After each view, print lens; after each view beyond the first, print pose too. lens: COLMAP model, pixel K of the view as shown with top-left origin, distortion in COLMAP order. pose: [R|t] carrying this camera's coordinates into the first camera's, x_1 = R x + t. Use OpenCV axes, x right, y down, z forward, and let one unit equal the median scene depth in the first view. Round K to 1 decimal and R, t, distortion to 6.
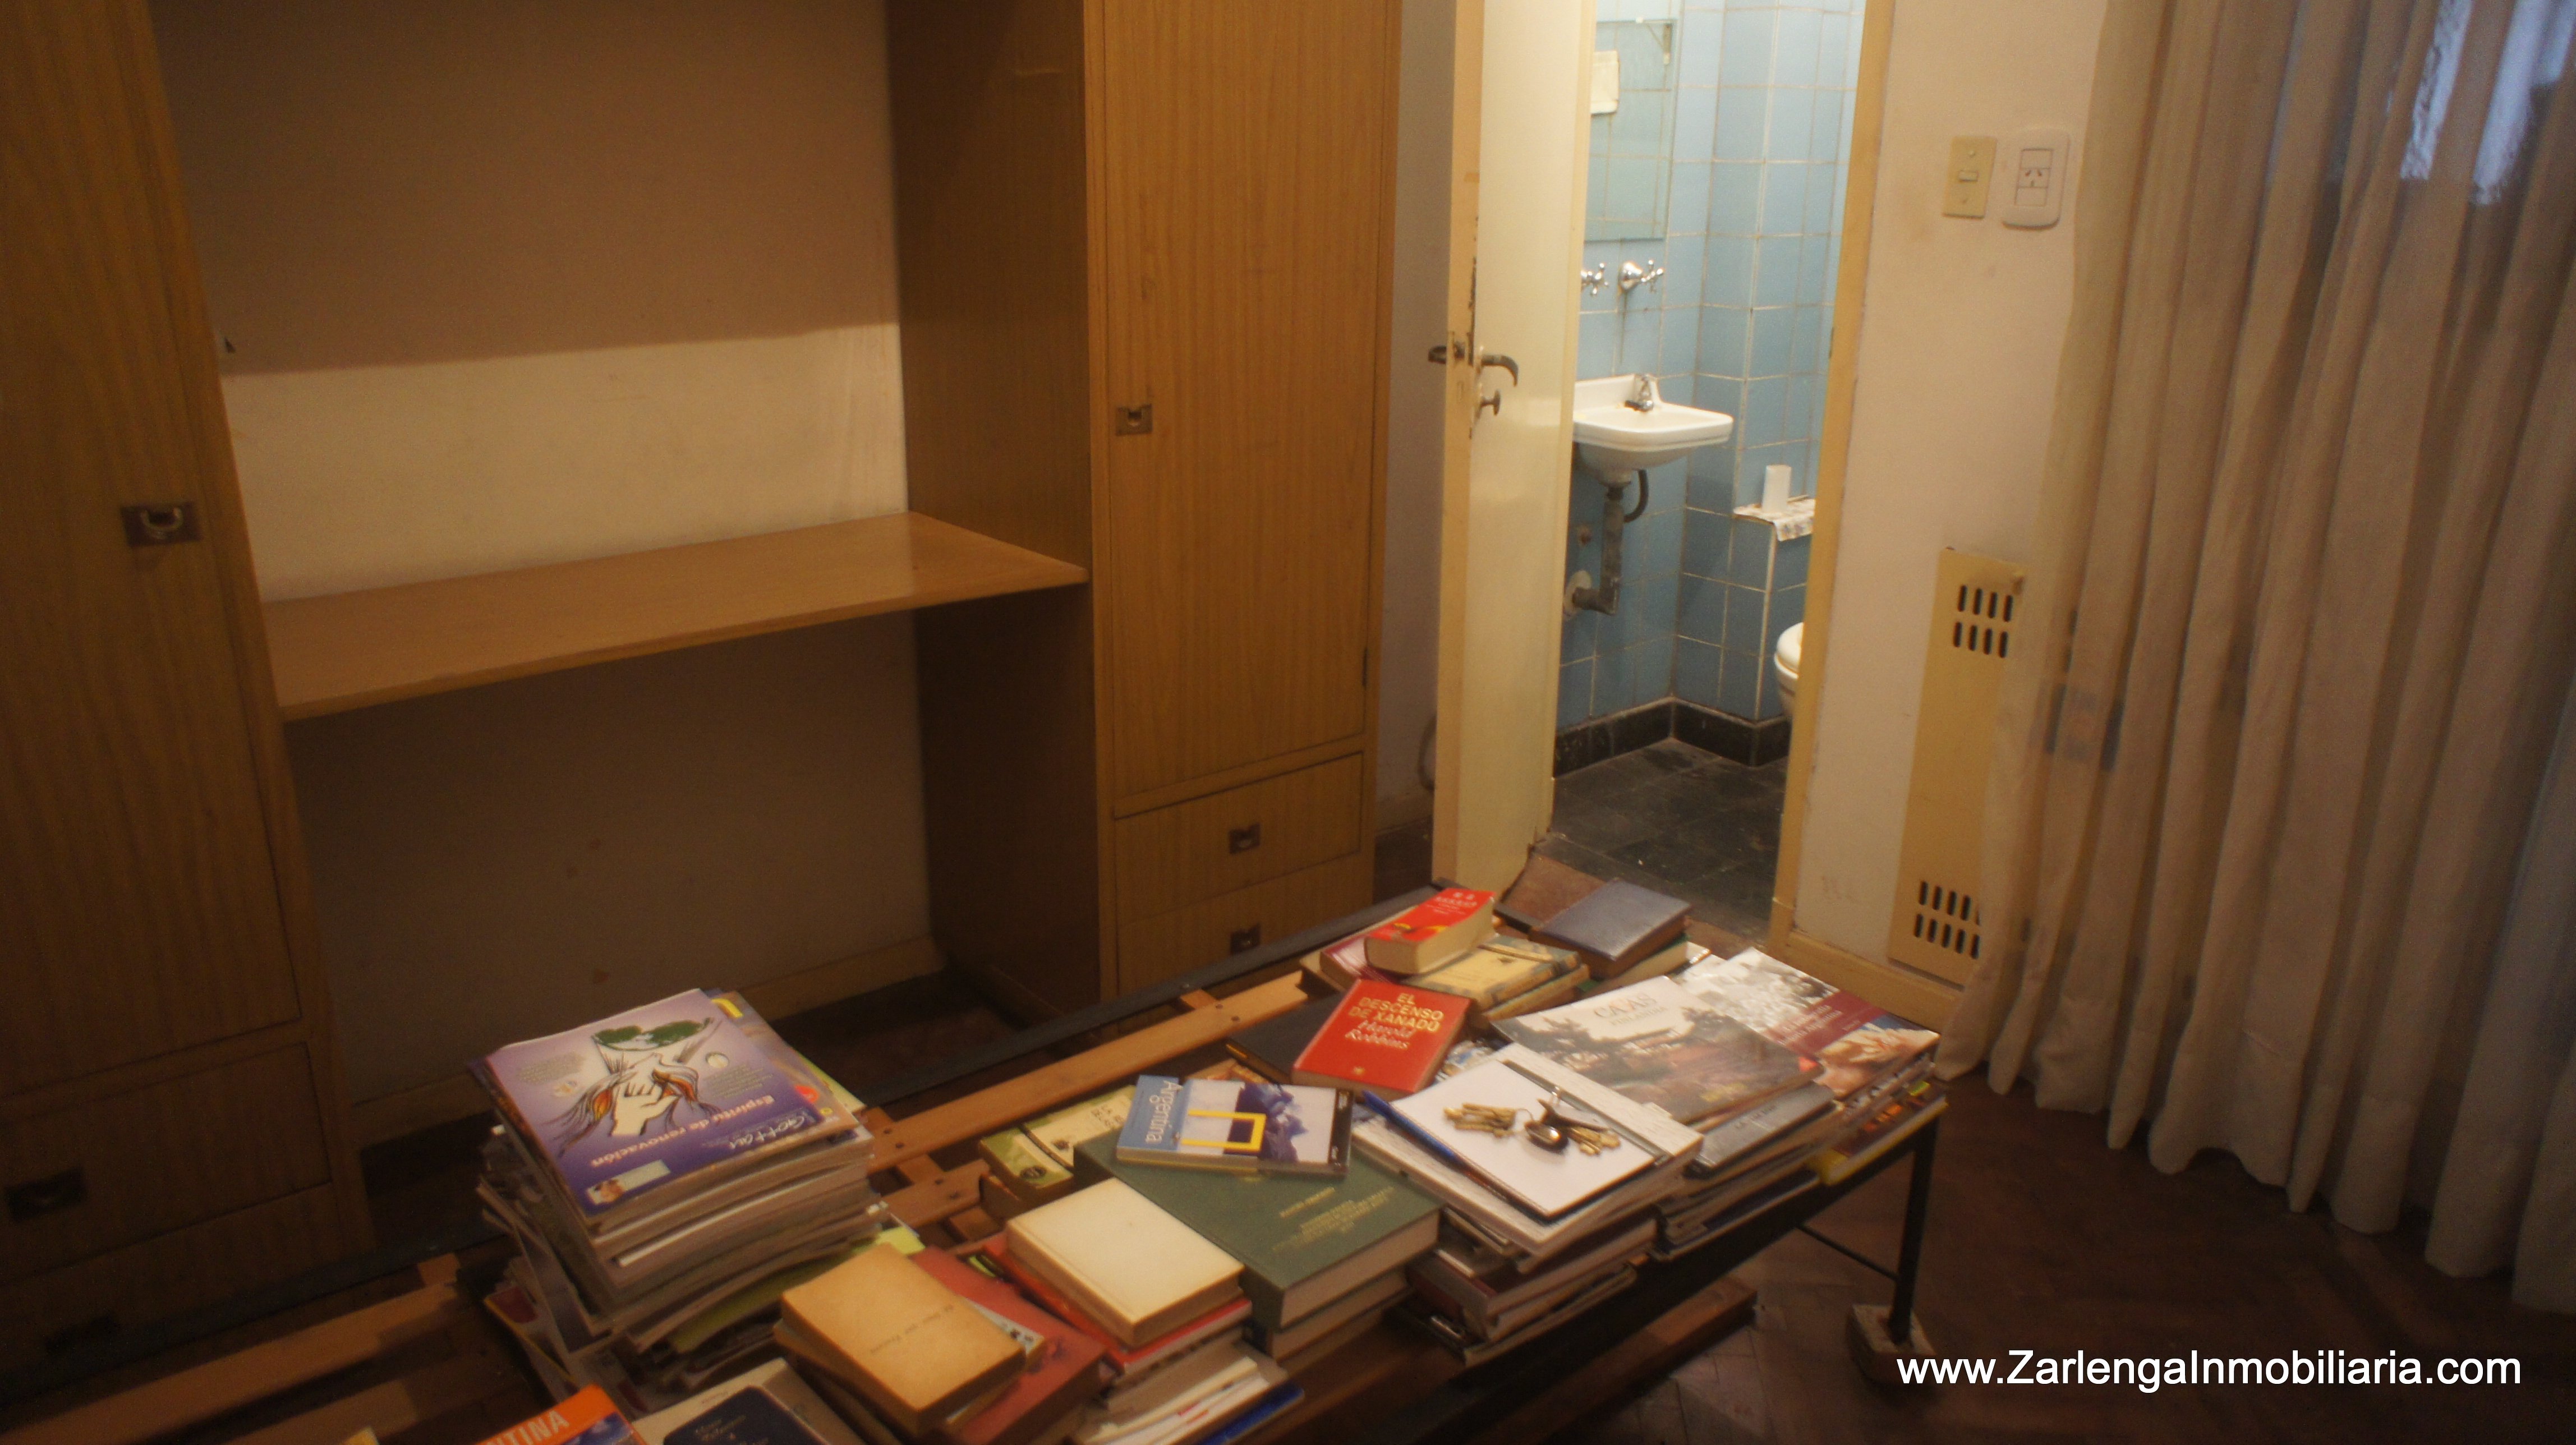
lens RADIAL K [[1748.4, 0, 1288.0], [0, 1748.4, 722.5], [0, 0, 1]] dist [-0.080137, 0.106741]
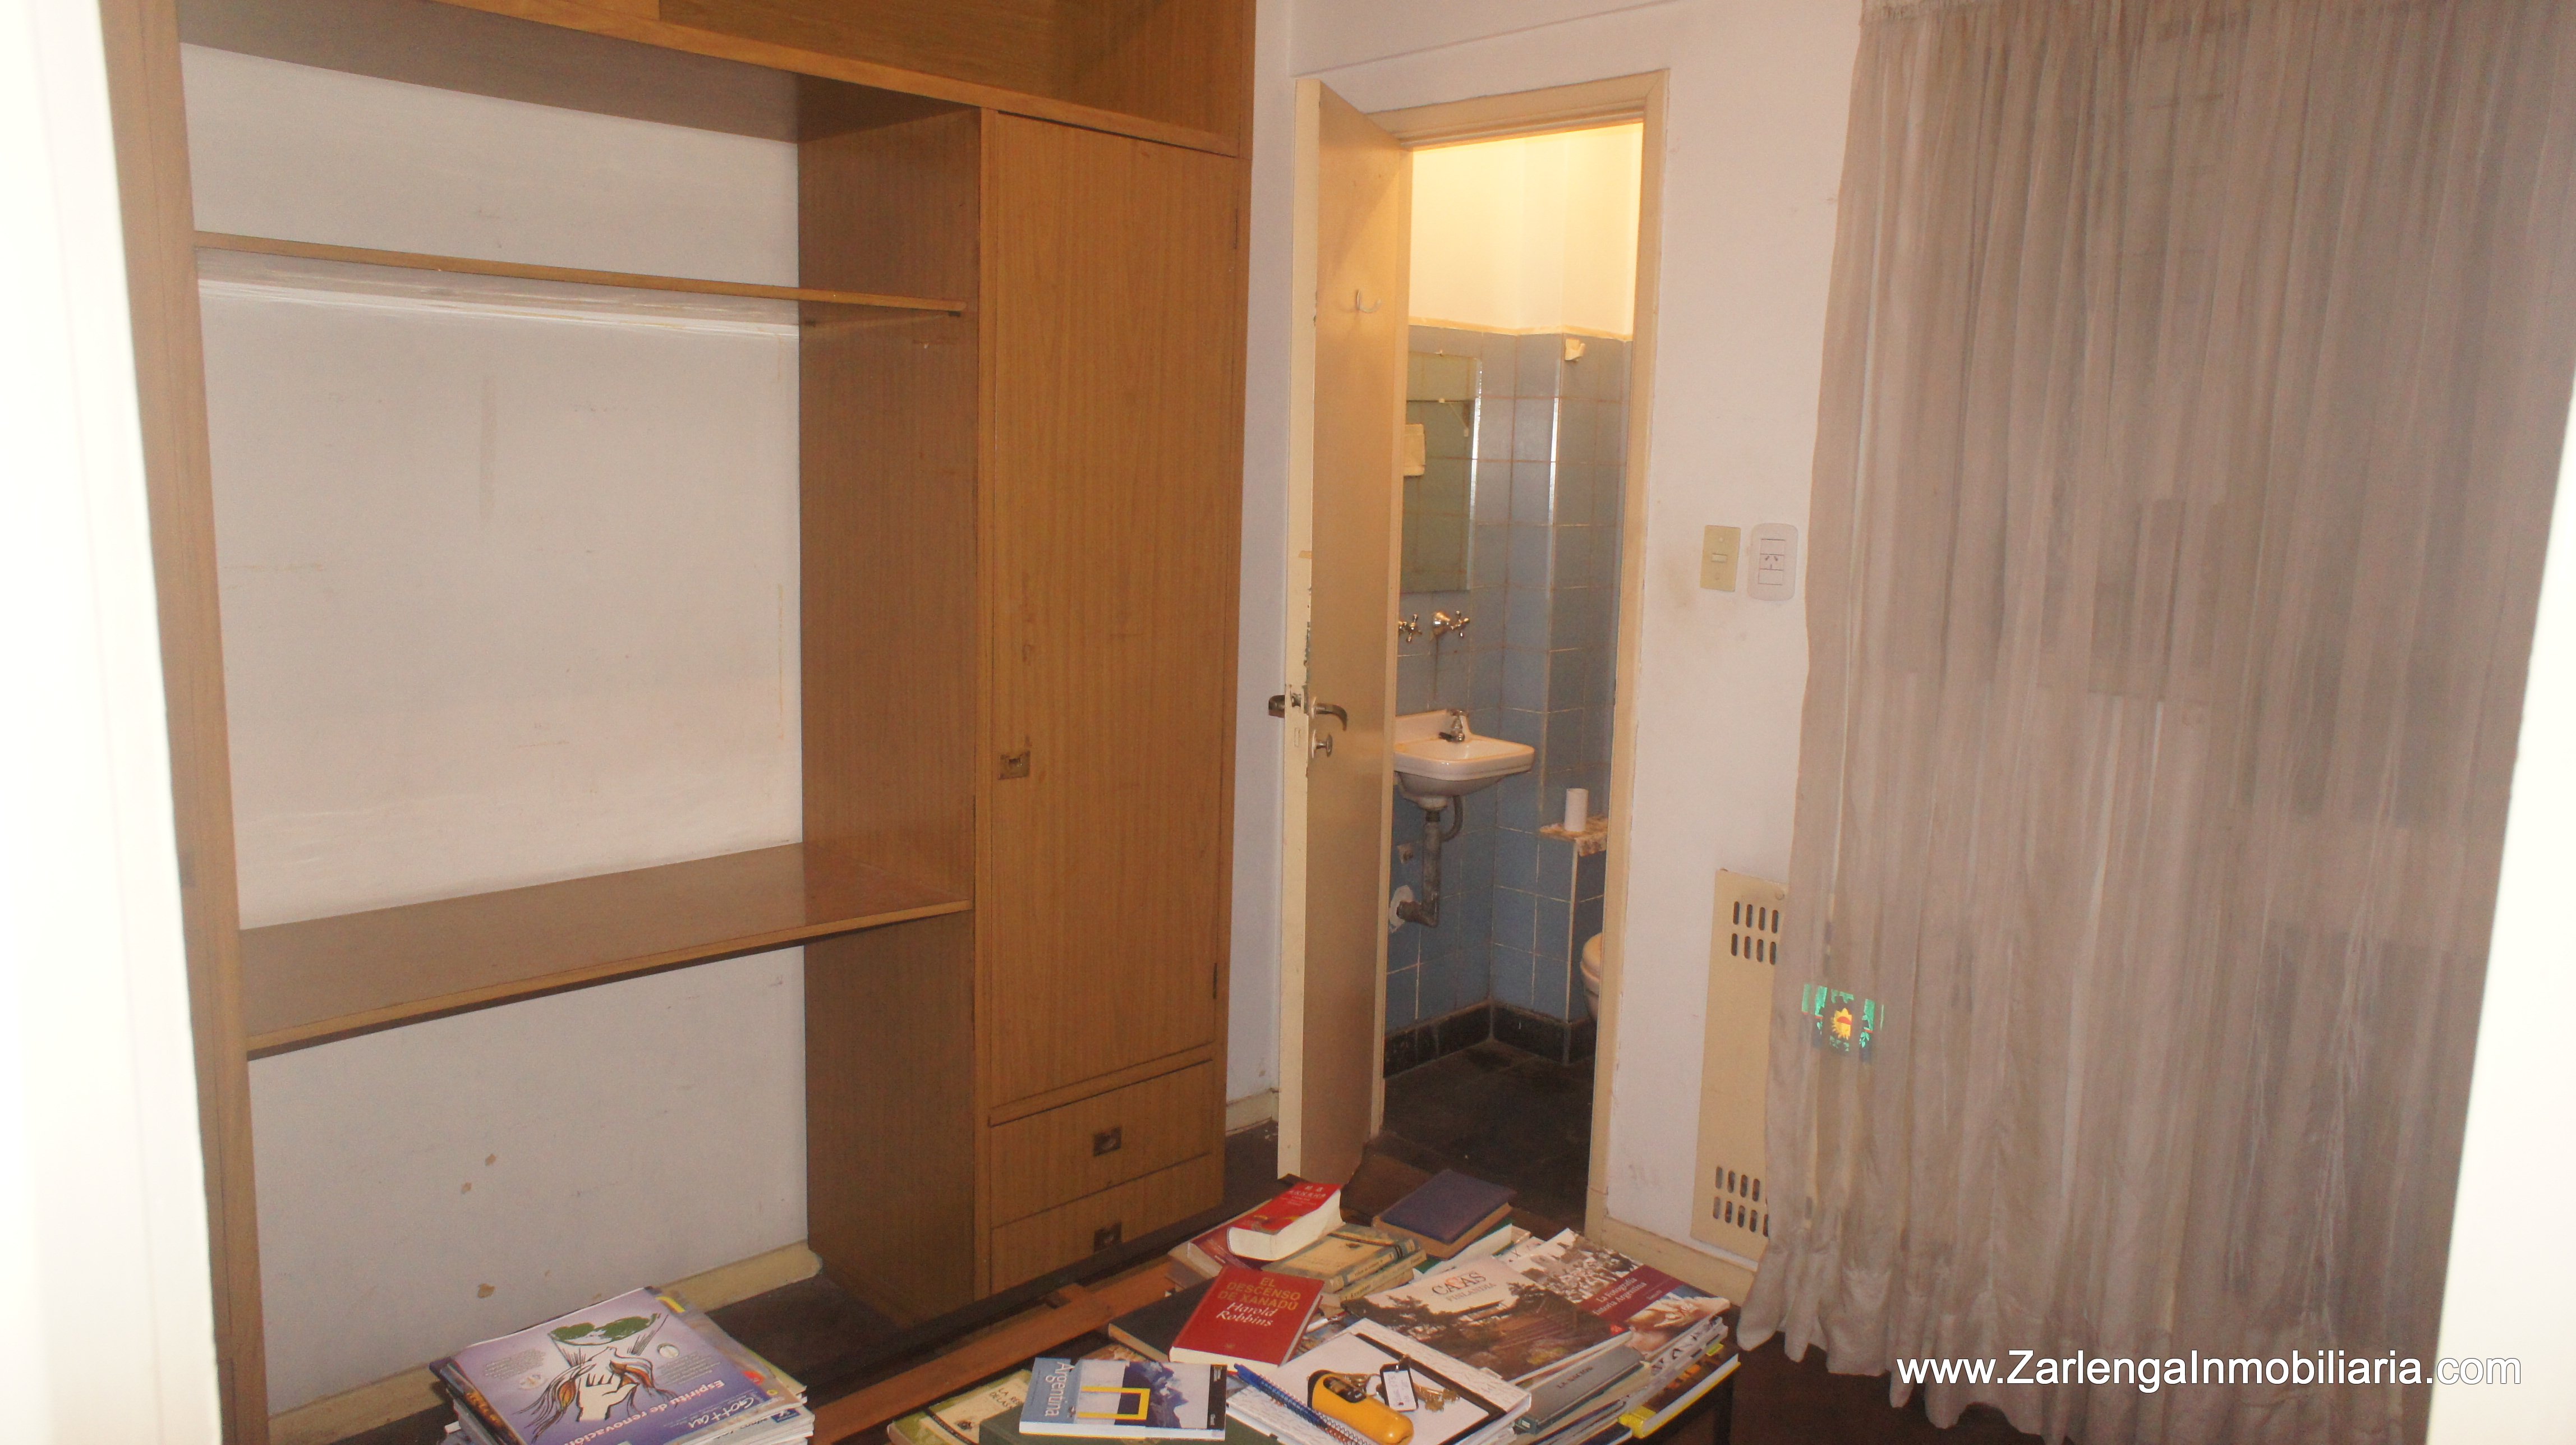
lens RADIAL K [[1731.3, 0, 1278.0], [0, 1731.3, 714.4], [0, 0, 1]] dist [-0.019949, 0.003367]
pose [[0.995265, 0.000822, 0.097200, -0.034770], [0.016246, 0.984492, -0.174674, -0.008176], [-0.095836, 0.175426, 0.979817, -0.164303]]
